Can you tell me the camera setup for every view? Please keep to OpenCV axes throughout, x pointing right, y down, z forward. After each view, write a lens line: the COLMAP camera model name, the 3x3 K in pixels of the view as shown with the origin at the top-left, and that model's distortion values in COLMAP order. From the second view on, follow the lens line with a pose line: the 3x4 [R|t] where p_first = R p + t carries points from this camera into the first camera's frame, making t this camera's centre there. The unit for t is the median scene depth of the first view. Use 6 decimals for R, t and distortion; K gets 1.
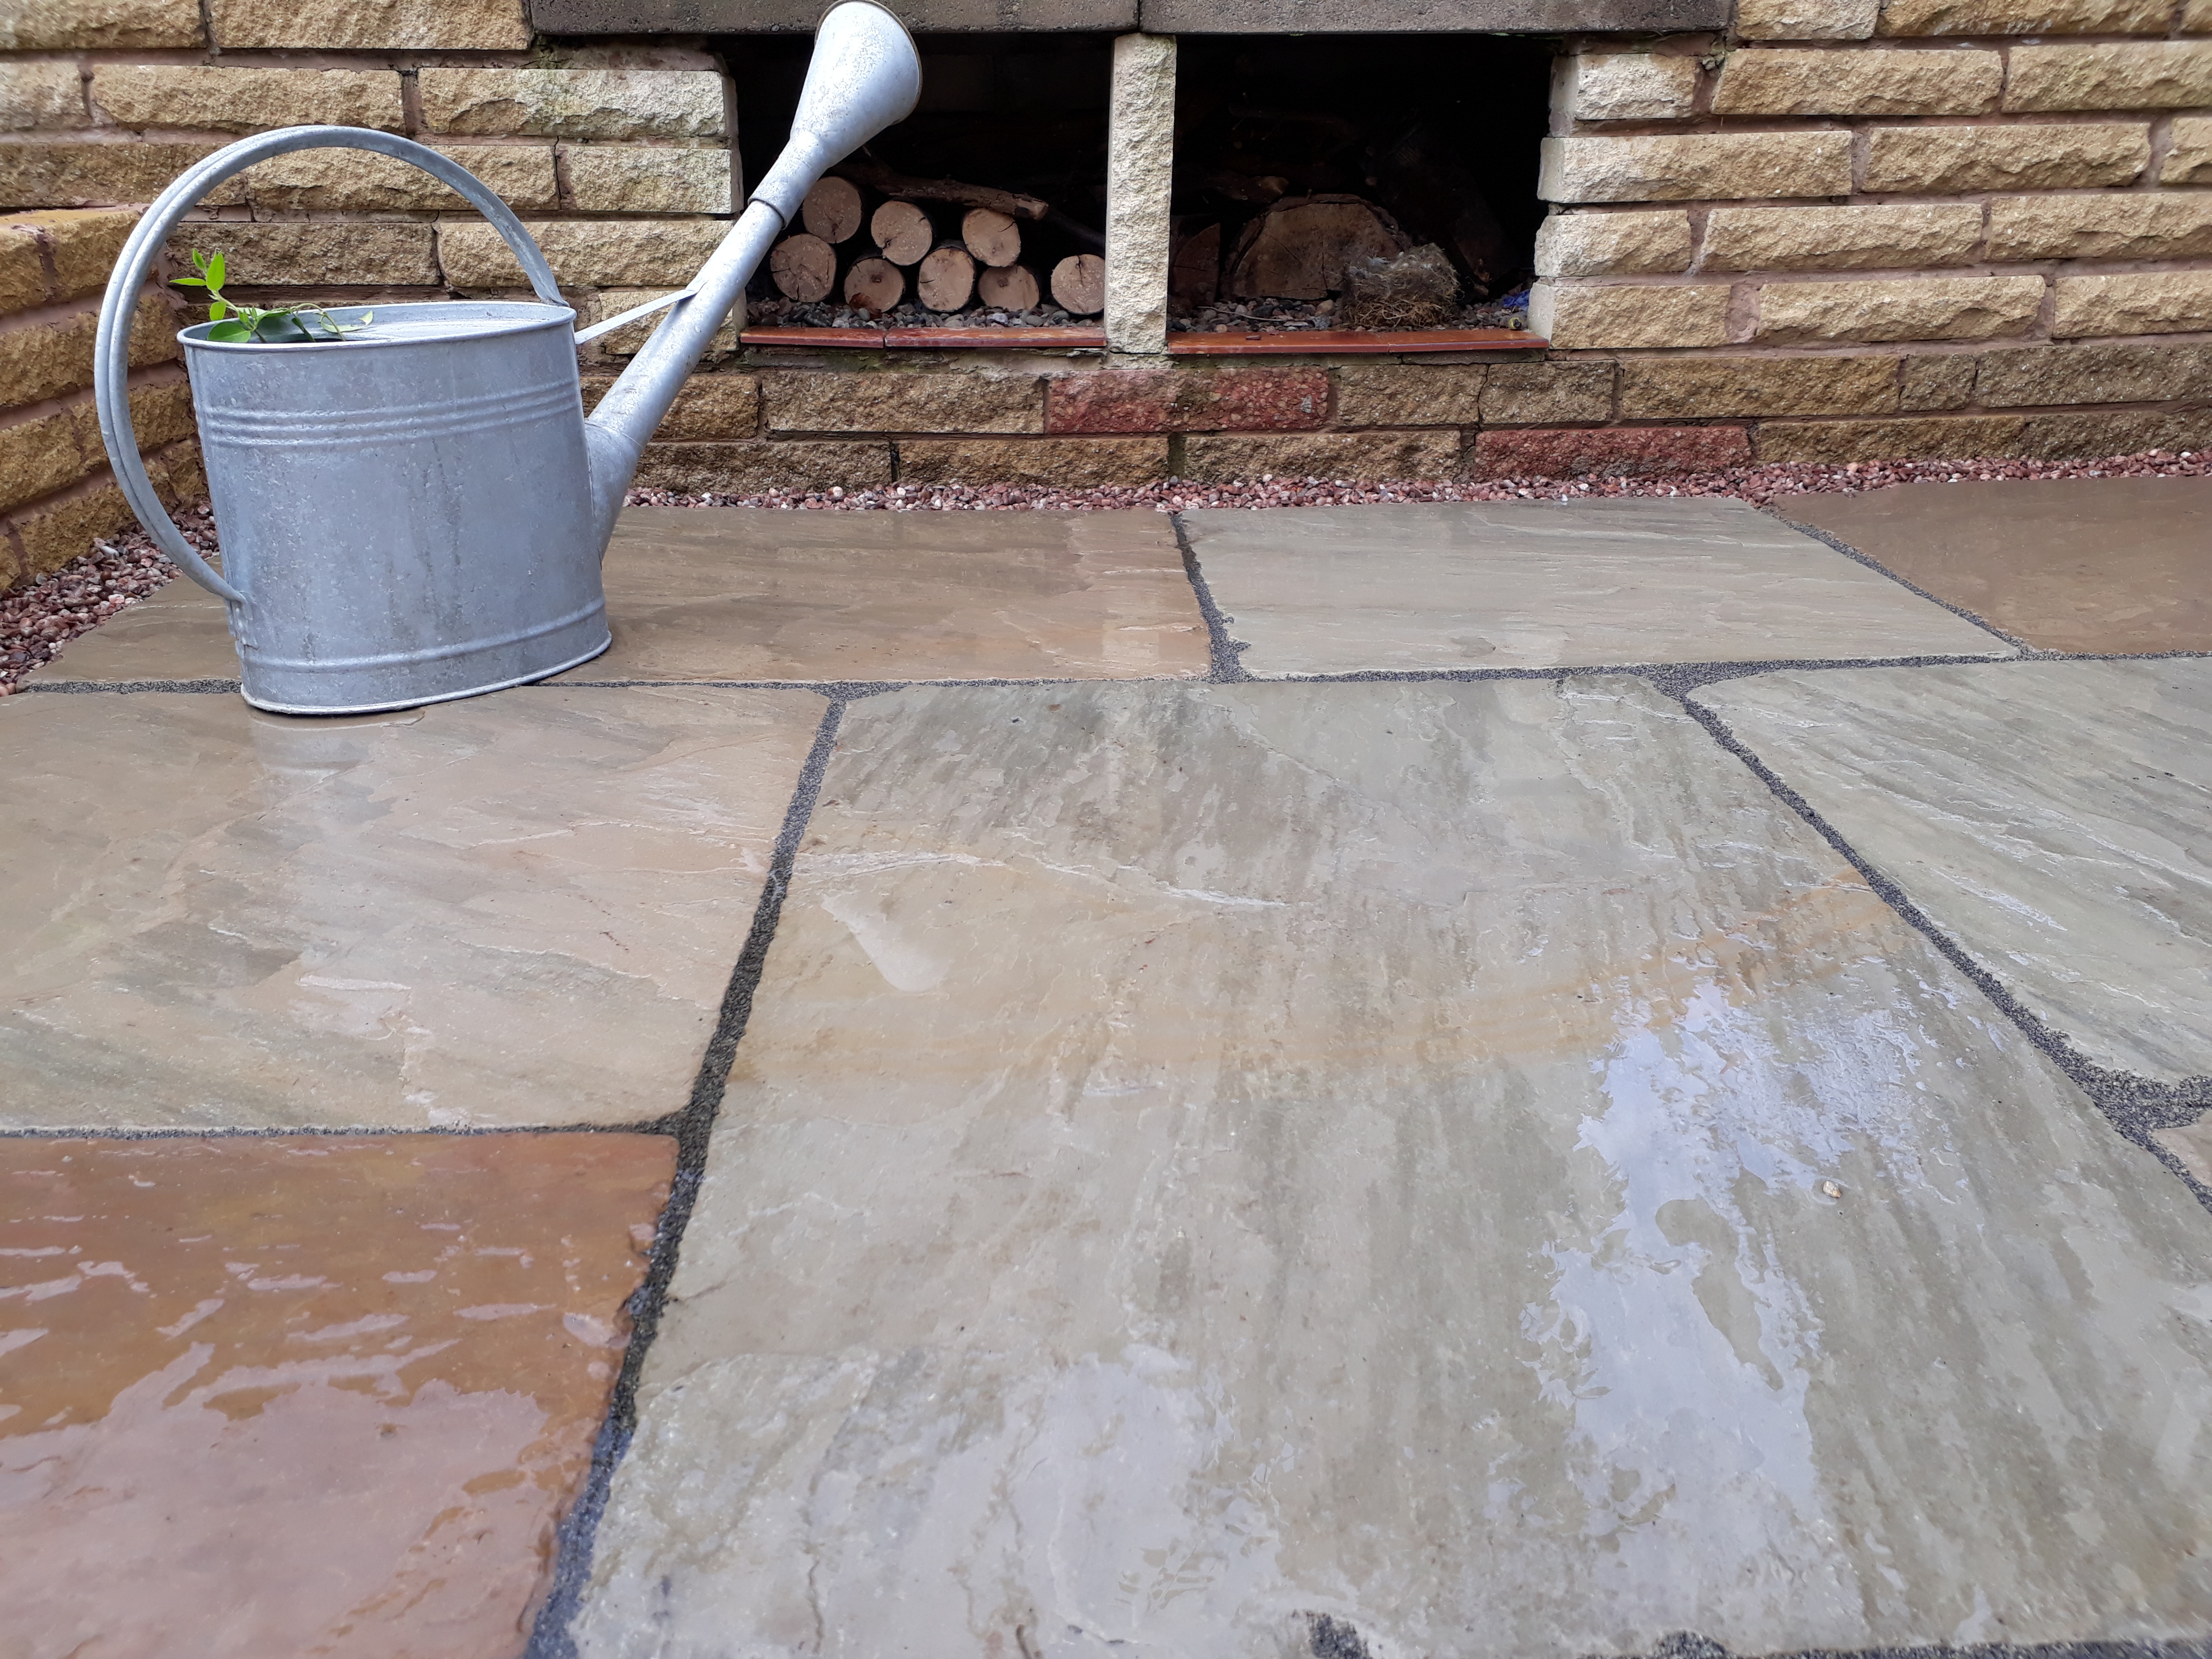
lens RADIAL K [[1752.4, 0, 1100.3], [0, 1752.4, 832.2], [0, 0, 1]] dist [-0.036755, 0.021682]
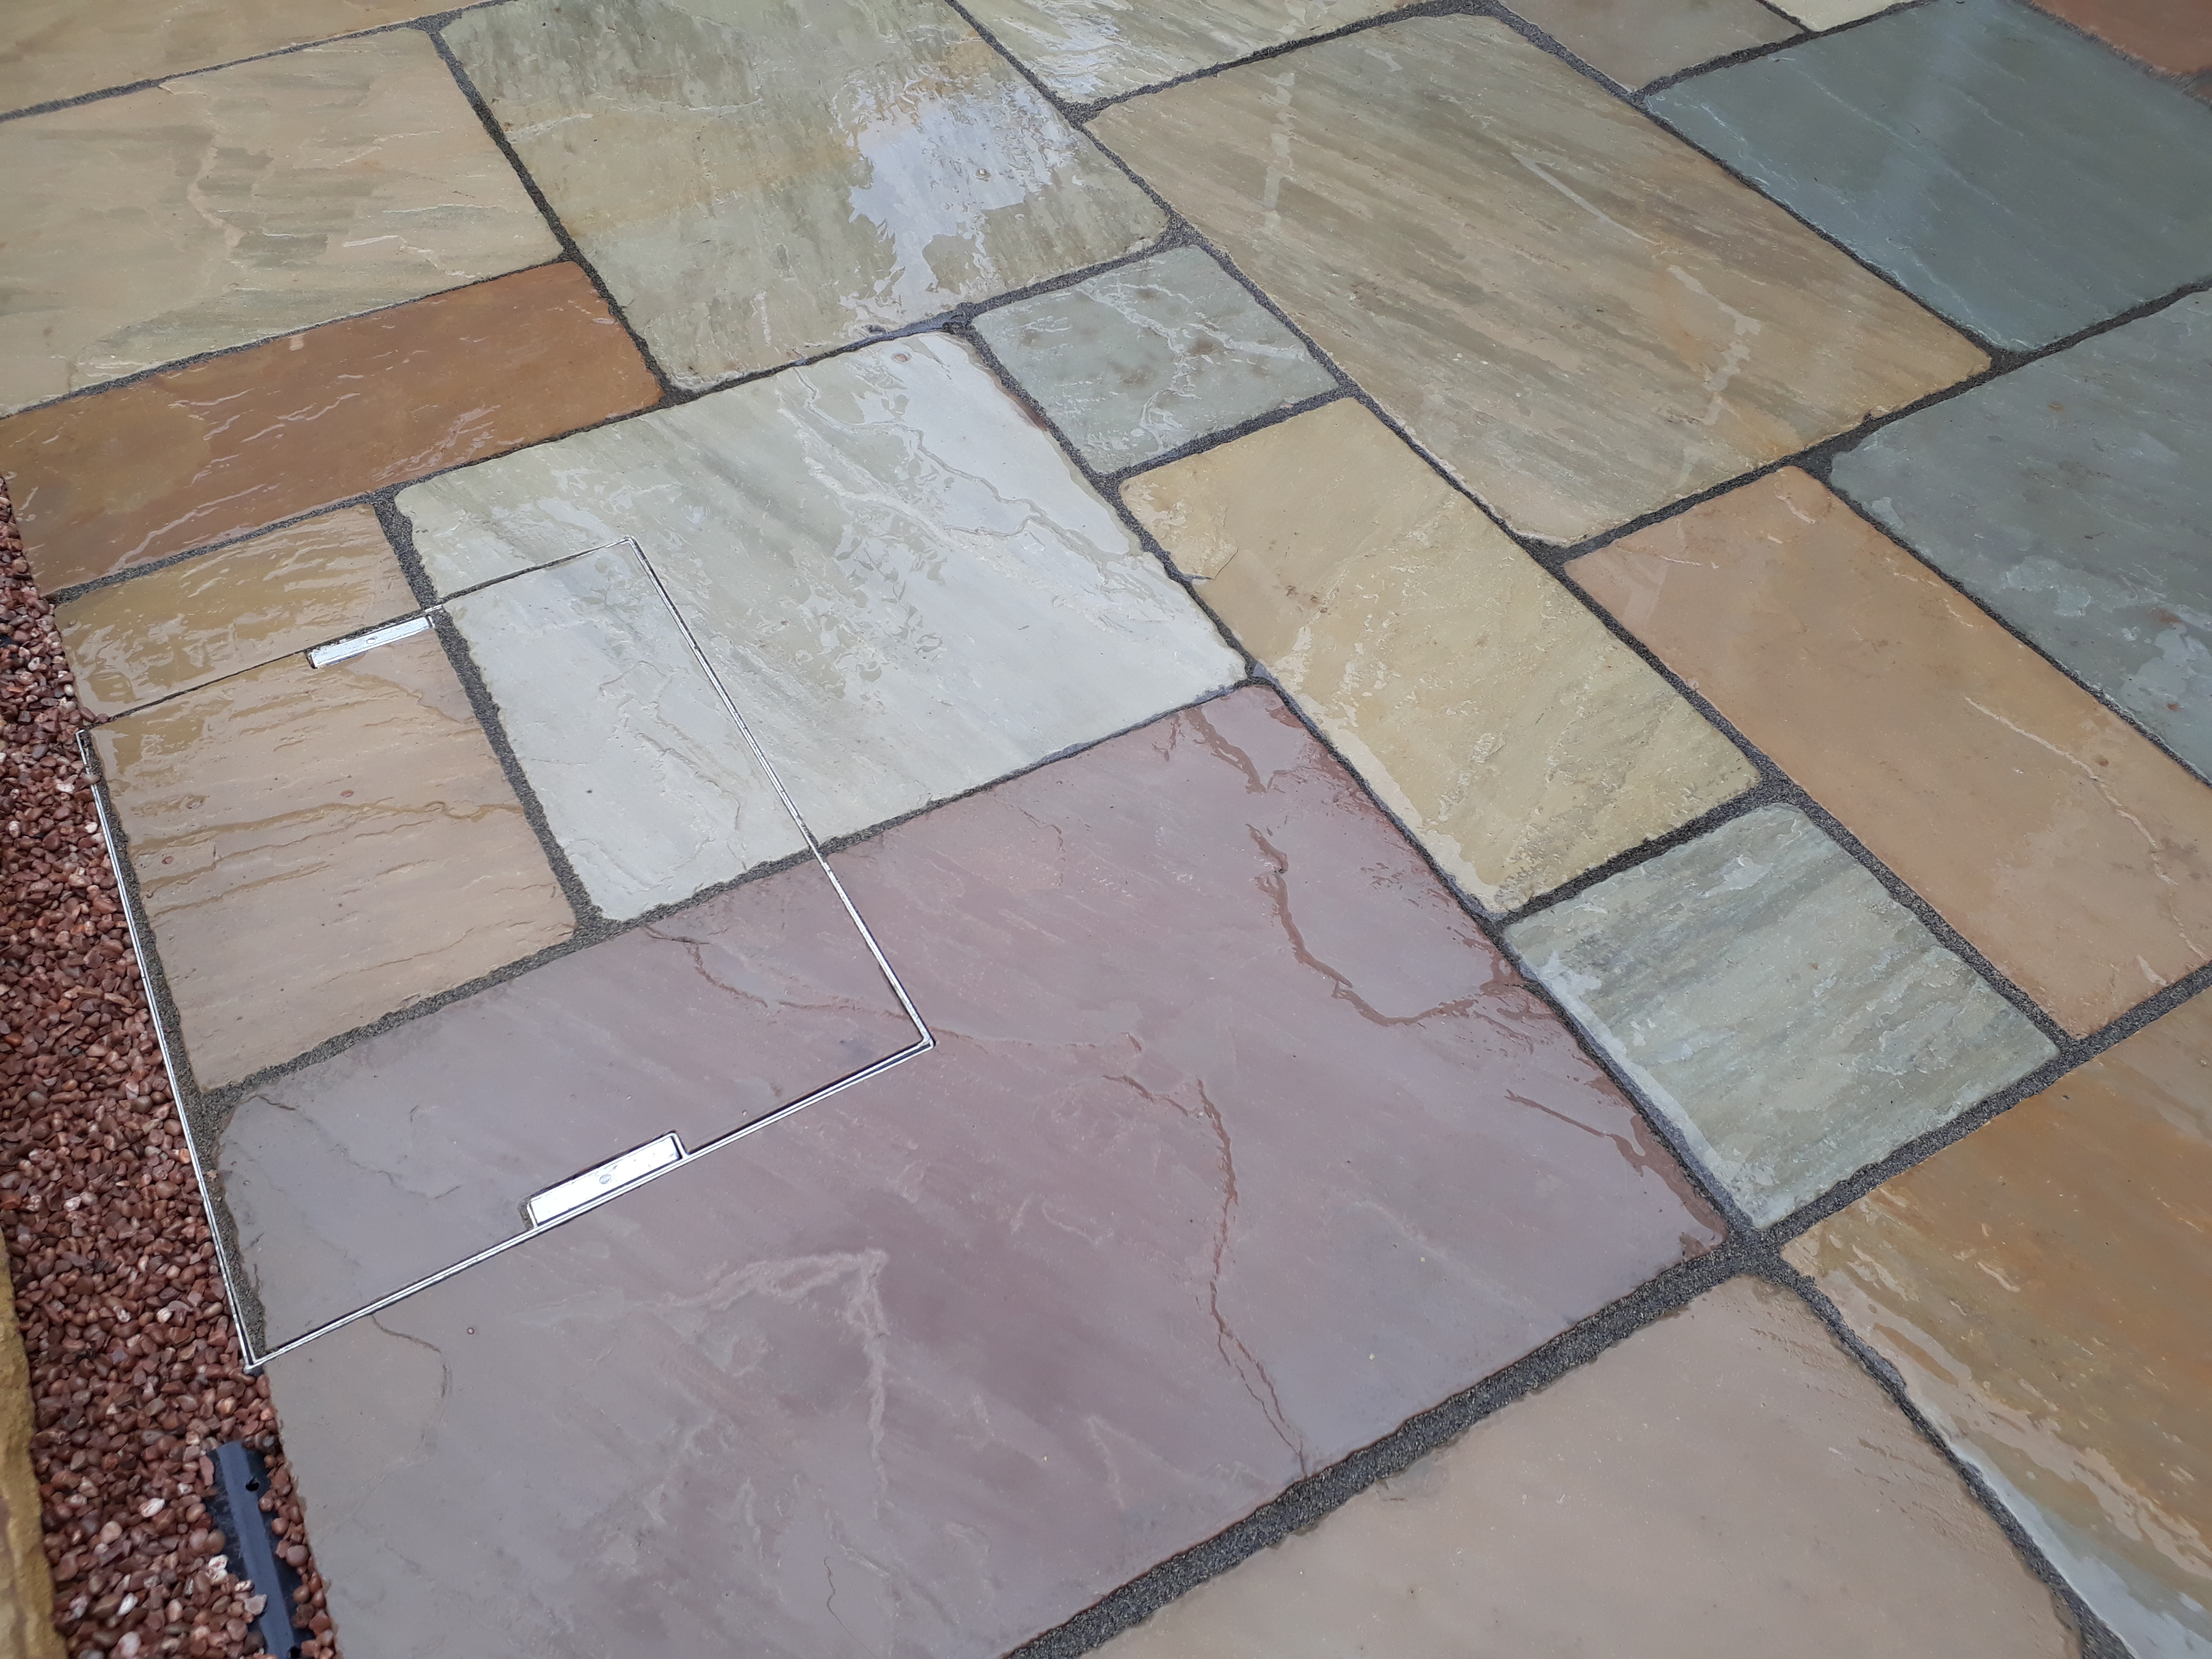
lens RADIAL K [[1752.4, 0, 1106.7], [0, 1752.4, 829.8], [0, 0, 1]] dist [-0.036755, 0.021682]
pose [[0.889656, -0.352457, 0.290322, -0.260770], [0.170806, 0.846497, 0.504249, -0.123565], [-0.423483, -0.399019, 0.813293, -0.790405]]
